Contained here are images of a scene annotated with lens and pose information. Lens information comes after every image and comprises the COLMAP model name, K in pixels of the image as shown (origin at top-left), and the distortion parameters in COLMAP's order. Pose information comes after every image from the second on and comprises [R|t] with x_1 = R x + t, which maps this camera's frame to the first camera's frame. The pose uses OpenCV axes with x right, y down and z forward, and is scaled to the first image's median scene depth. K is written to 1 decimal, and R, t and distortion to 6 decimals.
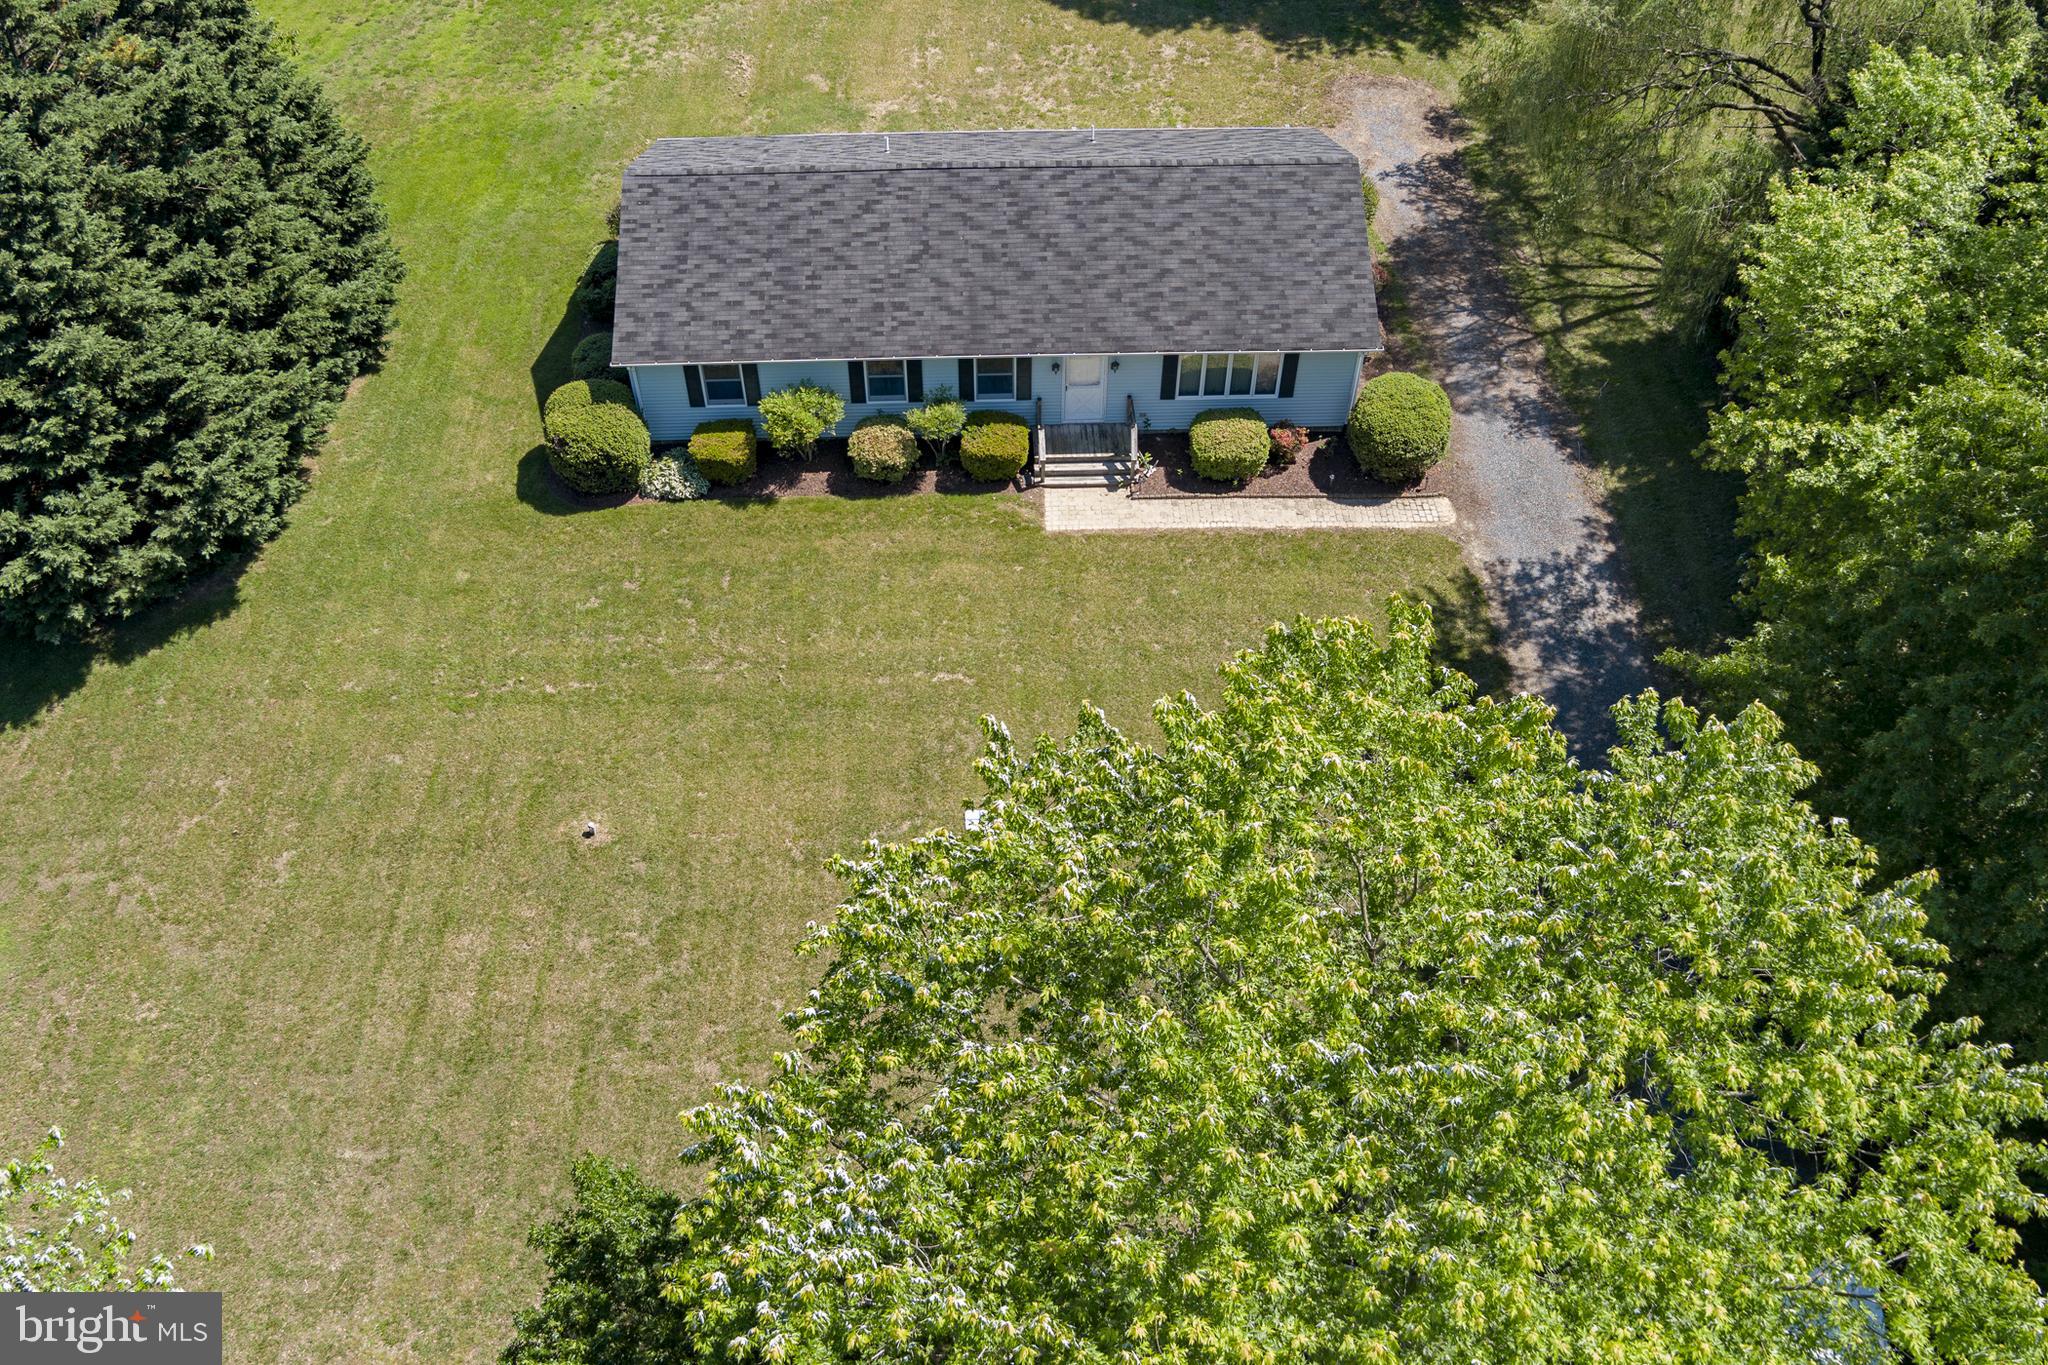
lens RADIAL K [[1652.9, 0, 1016.9], [0, 1652.9, 671.4], [0, 0, 1]] dist [-0.090194, 0.034075]
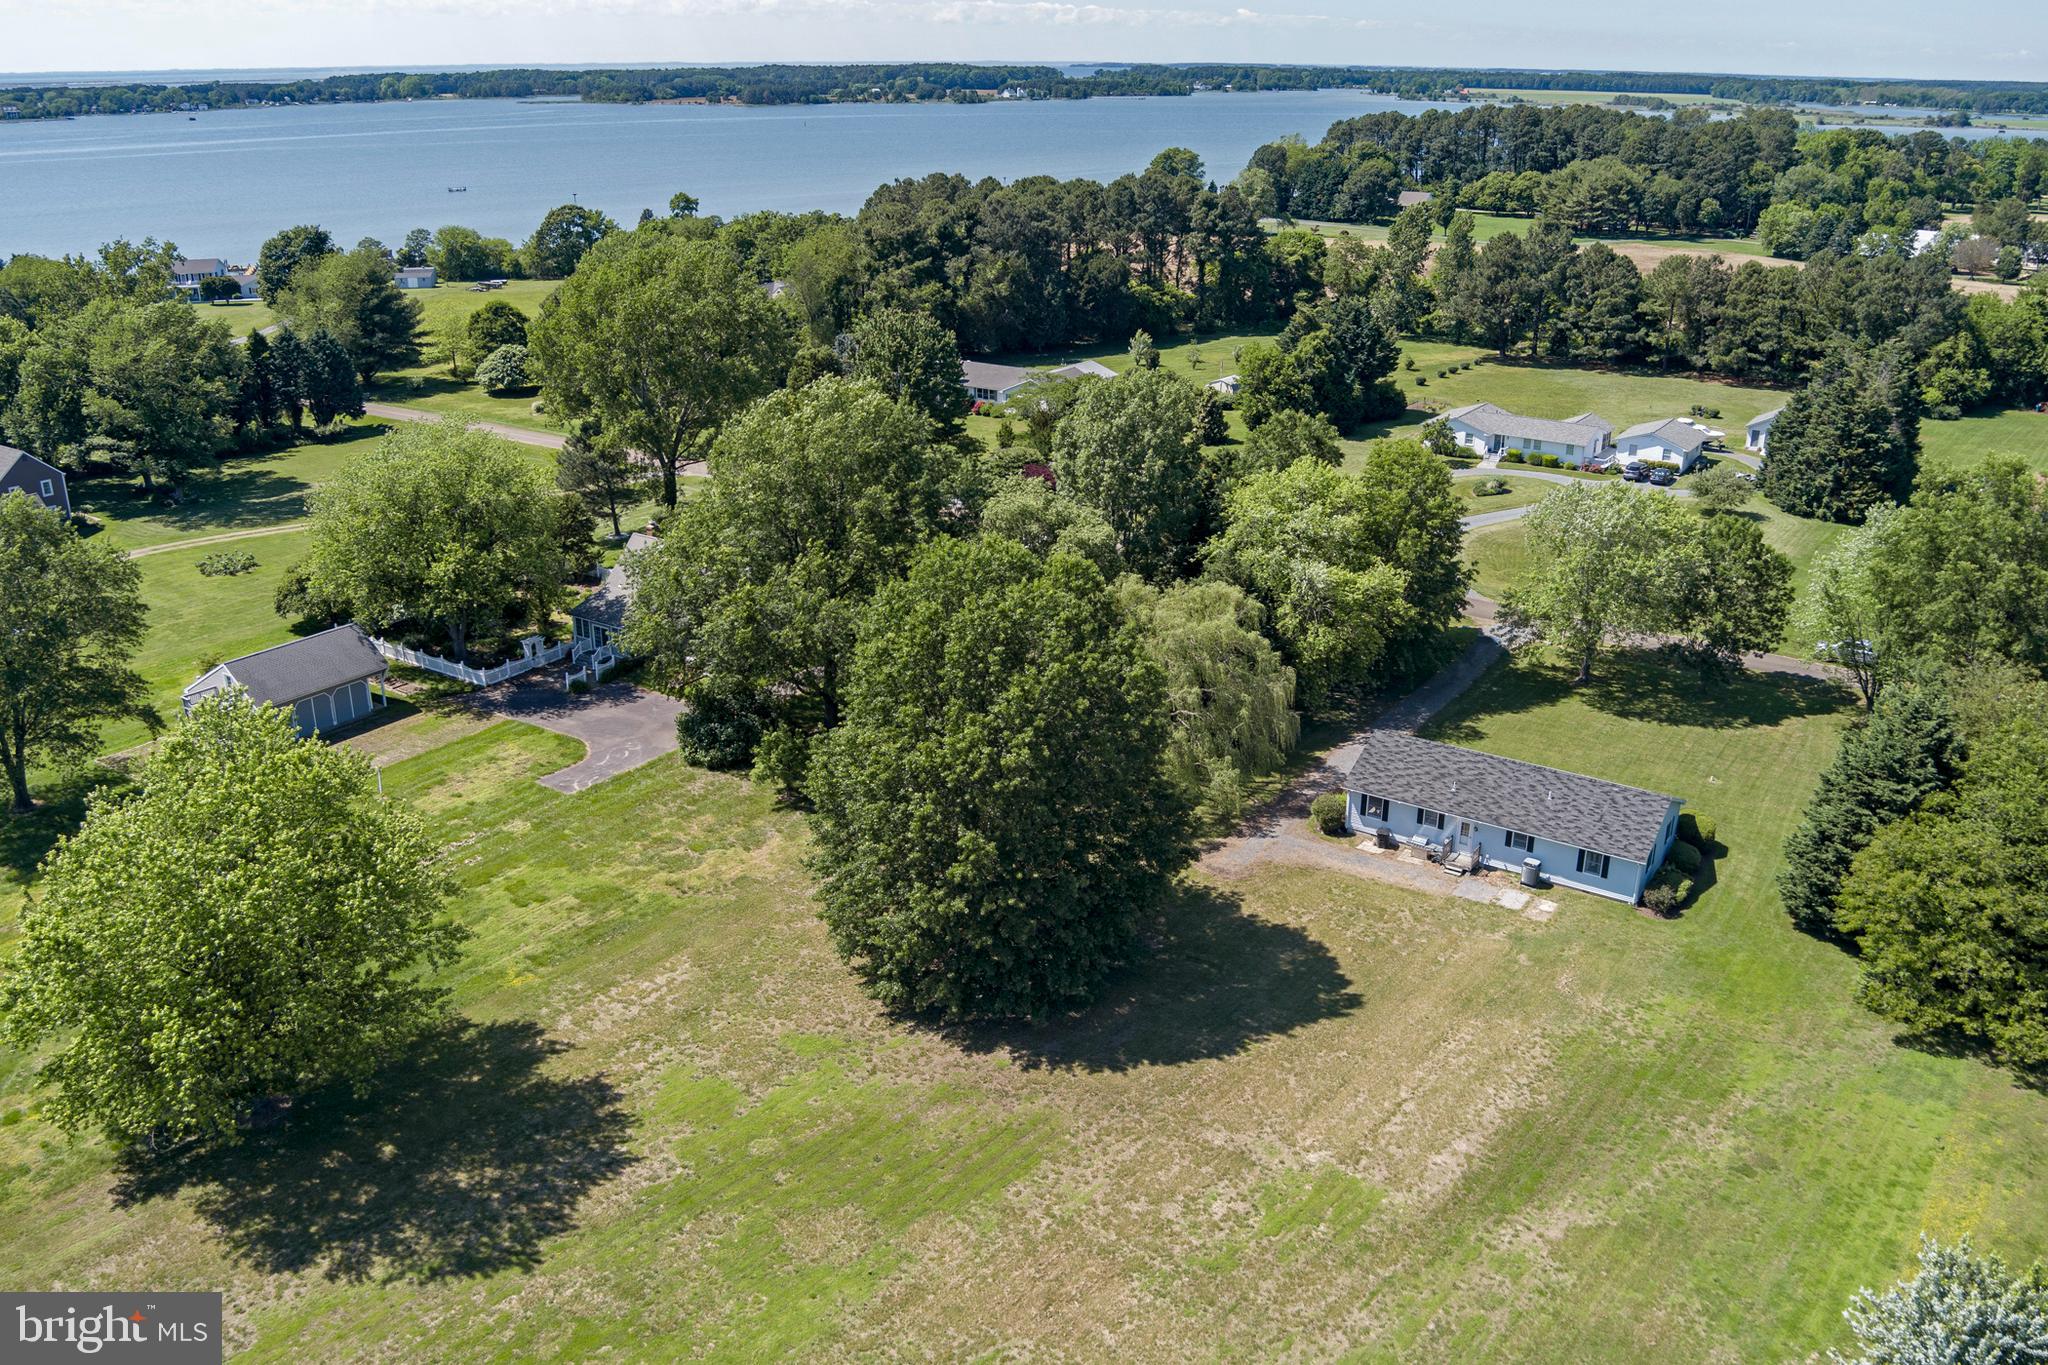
lens RADIAL K [[1652.9, 0, 1016.9], [0, 1652.9, 671.4], [0, 0, 1]] dist [-0.090194, 0.034075]
pose [[-0.808885, -0.210652, 0.548936, -0.735677], [0.439747, 0.402989, 0.802634, -2.698568], [-0.390292, 0.890632, -0.233338, 1.779188]]
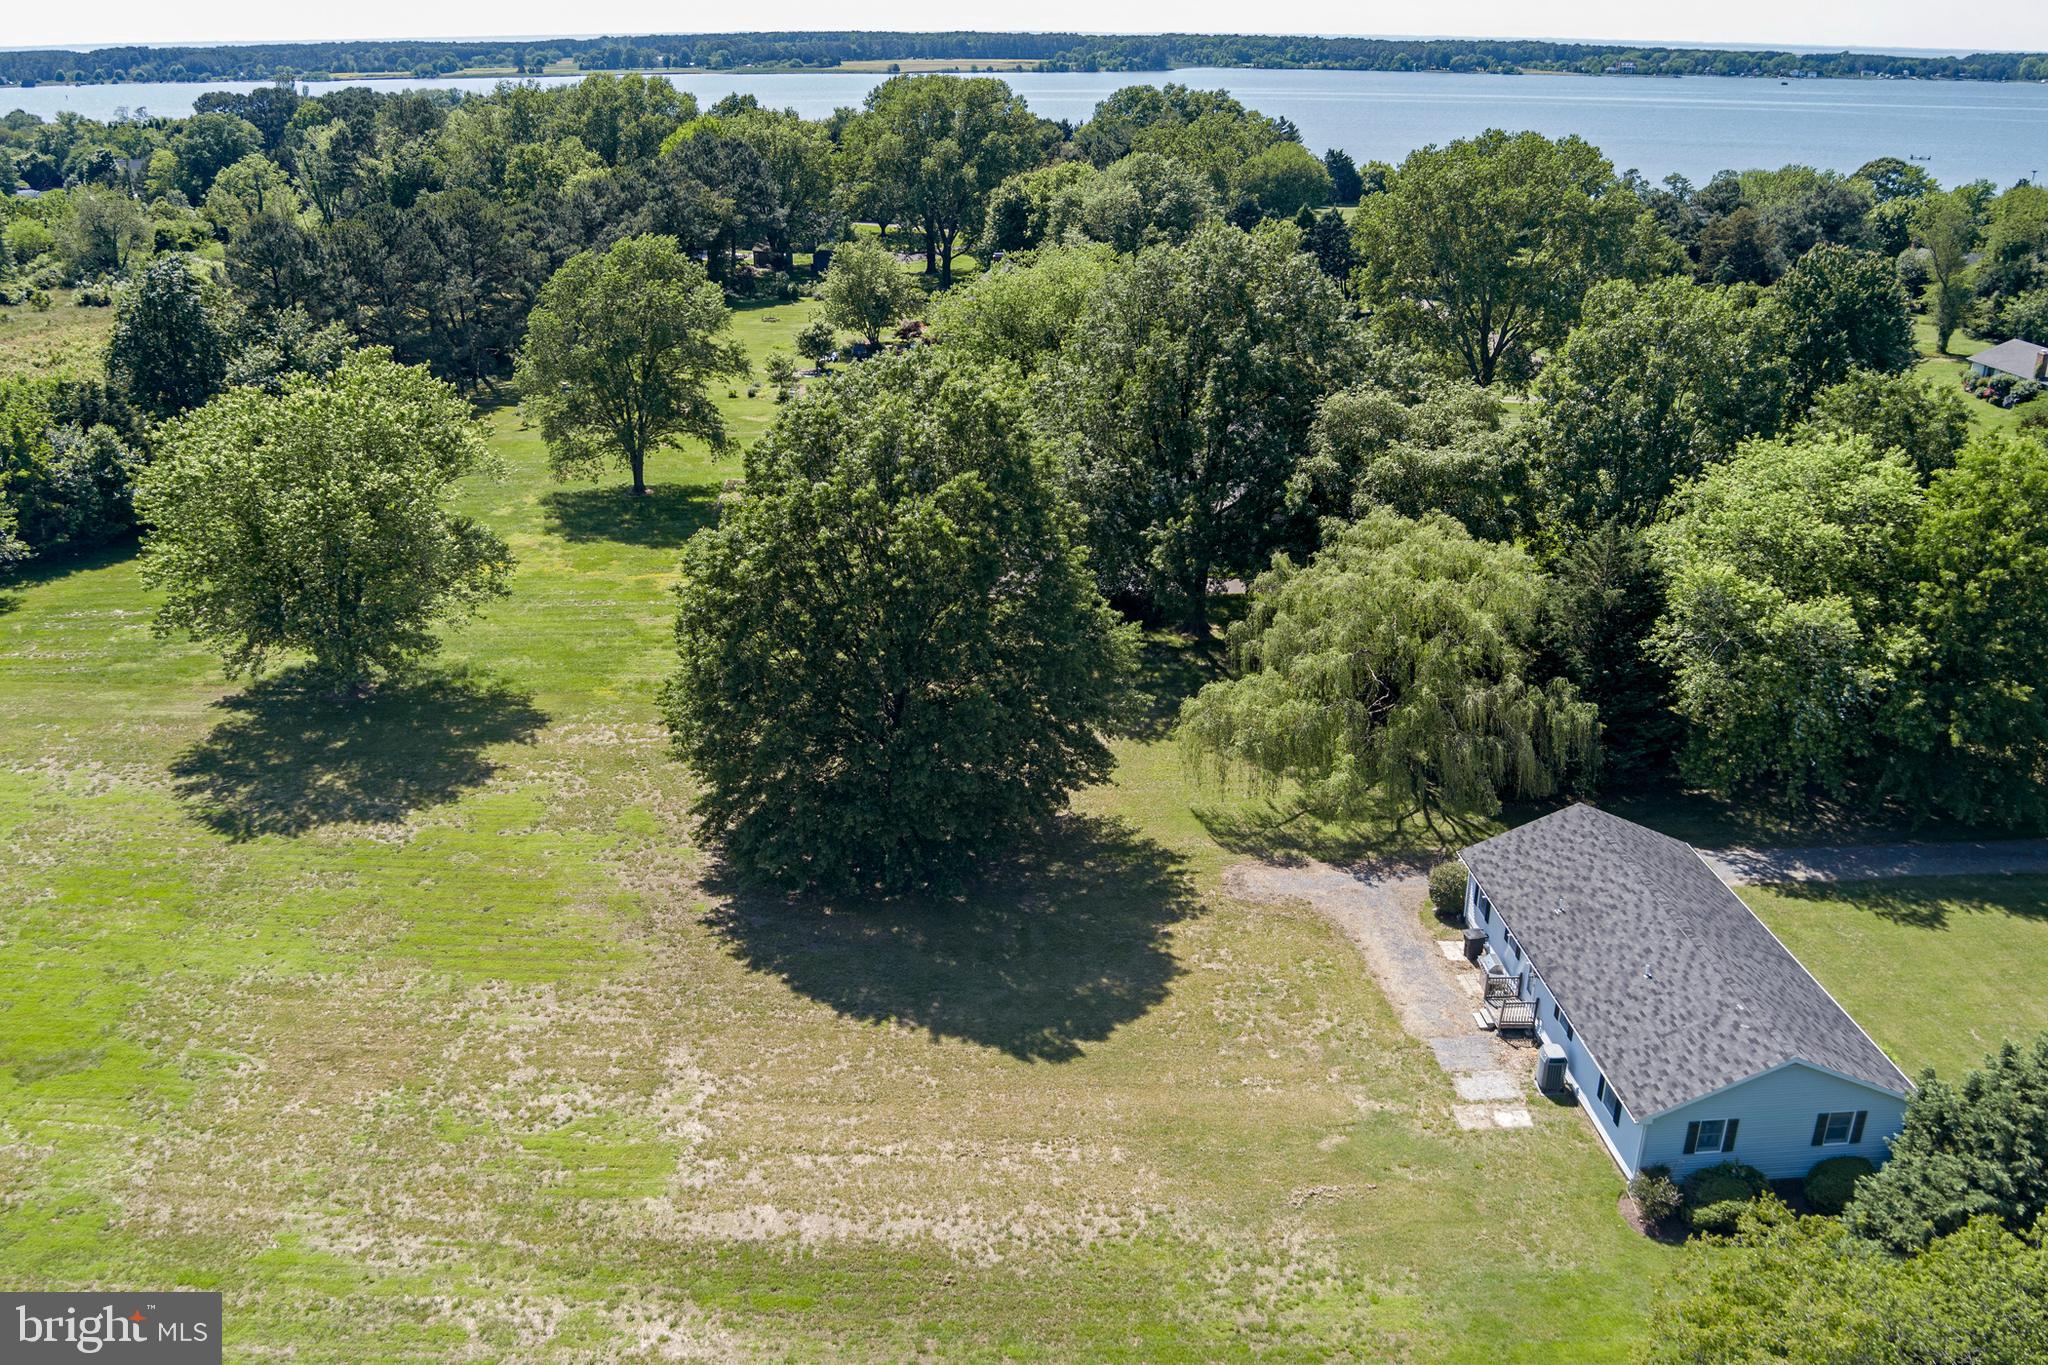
lens RADIAL K [[1652.9, 0, 1016.9], [0, 1652.9, 671.4], [0, 0, 1]] dist [-0.090194, 0.034075]
pose [[-0.030106, -0.367509, 0.929532, -1.299393], [0.751327, 0.605023, 0.263542, -1.294547], [-0.659243, 0.706318, 0.257905, 0.882569]]
